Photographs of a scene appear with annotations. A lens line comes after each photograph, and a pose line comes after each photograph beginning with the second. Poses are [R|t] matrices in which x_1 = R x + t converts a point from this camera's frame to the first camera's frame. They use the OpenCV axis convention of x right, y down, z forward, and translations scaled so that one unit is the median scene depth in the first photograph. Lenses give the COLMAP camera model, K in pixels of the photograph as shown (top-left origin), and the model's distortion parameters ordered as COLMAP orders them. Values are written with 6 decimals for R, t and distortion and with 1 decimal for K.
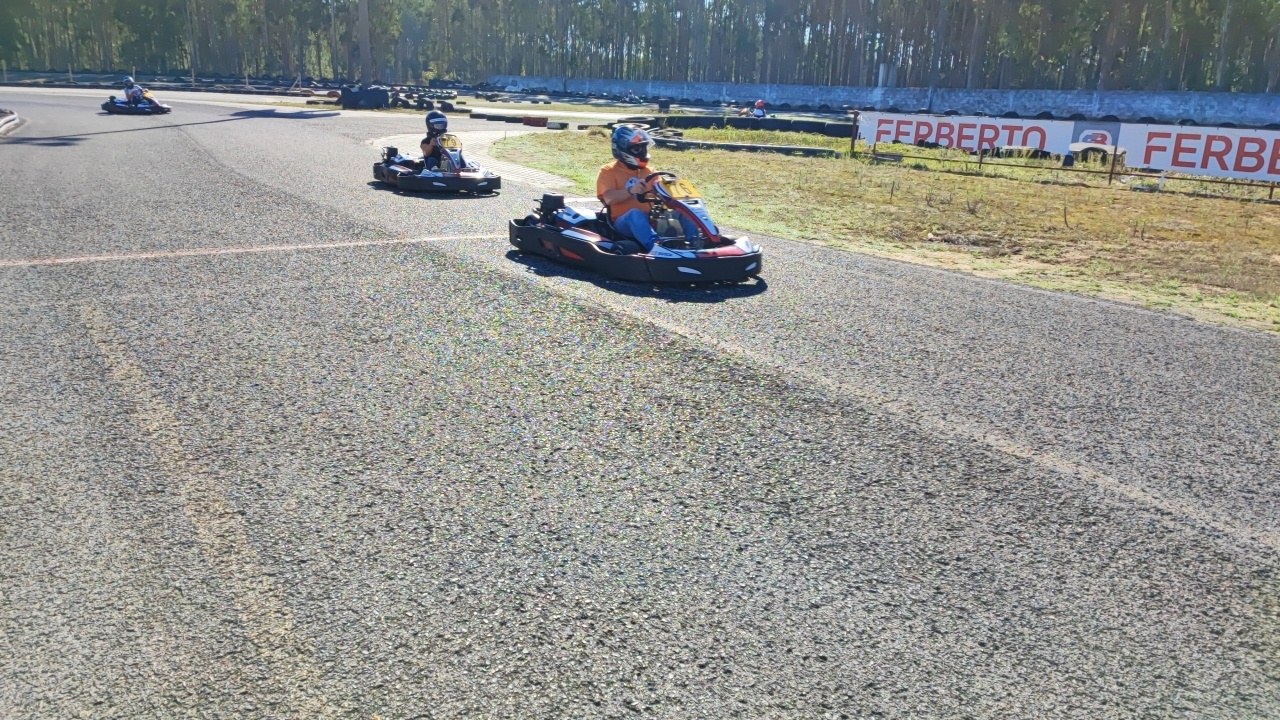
lens RADIAL K [[908.1, 0, 640.0], [0, 908.1, 360.0], [0, 0, 1]] dist [0.035300, -0.033480]
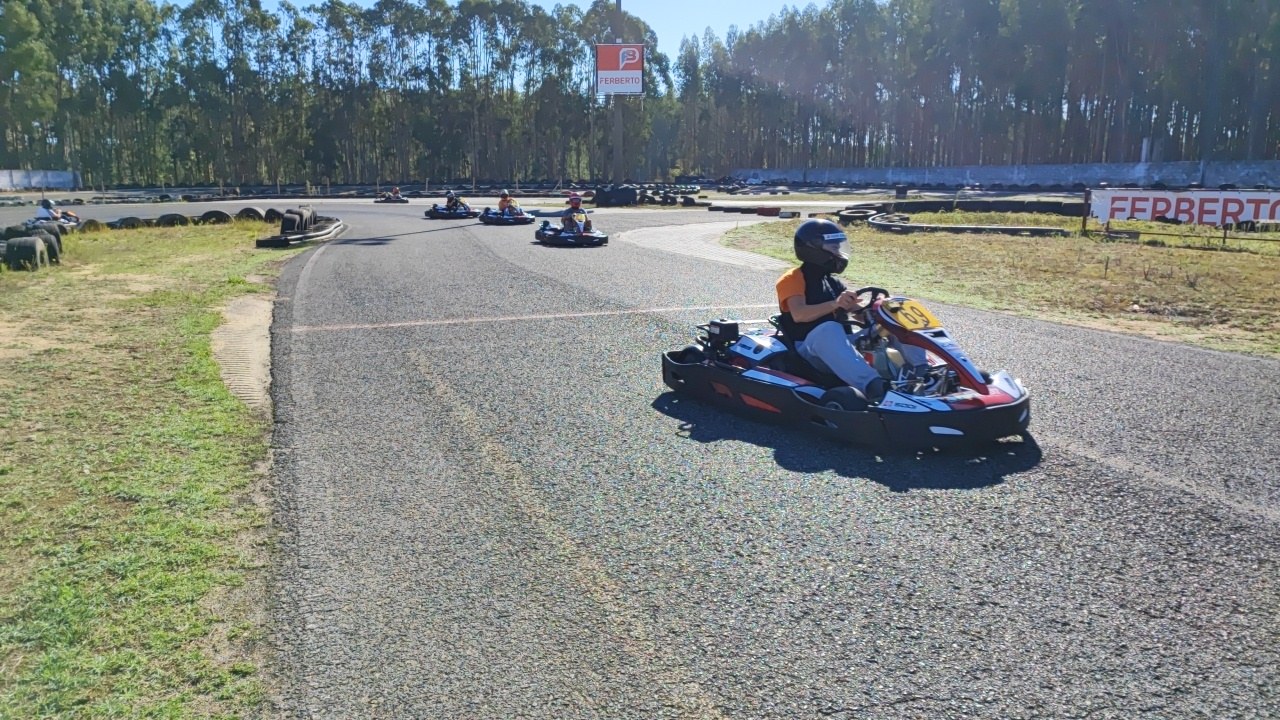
lens RADIAL K [[908.1, 0, 640.0], [0, 908.1, 360.0], [0, 0, 1]] dist [0.035300, -0.033480]
pose [[0.966347, 0.008120, -0.257112, 0.017997], [-0.032460, 0.995362, -0.090564, 0.013639], [0.255184, 0.095862, 0.962129, -0.050798]]
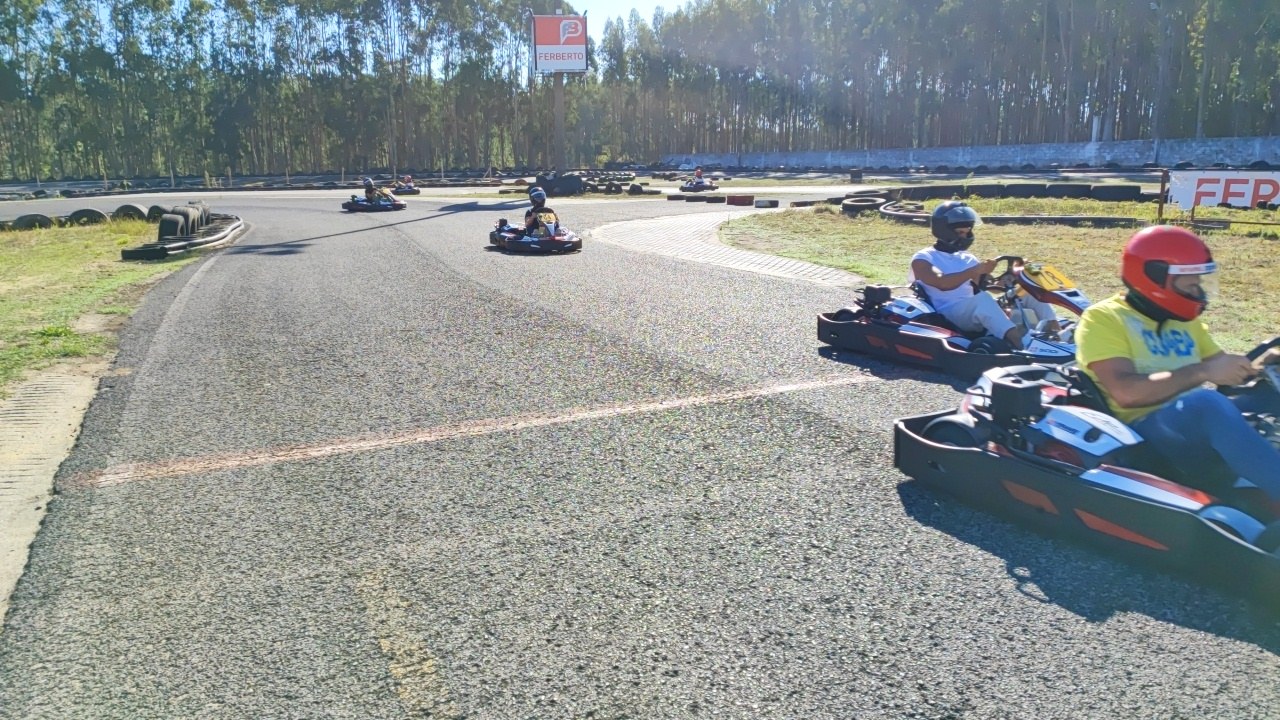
lens RADIAL K [[912.5, 0, 653.8], [0, 912.5, 347.4], [0, 0, 1]] dist [0.053645, -0.059924]
pose [[0.985878, -0.022907, -0.165891, -0.065198], [0.007673, 0.995739, -0.091894, -0.030617], [0.167289, 0.089324, 0.981853, 0.087940]]
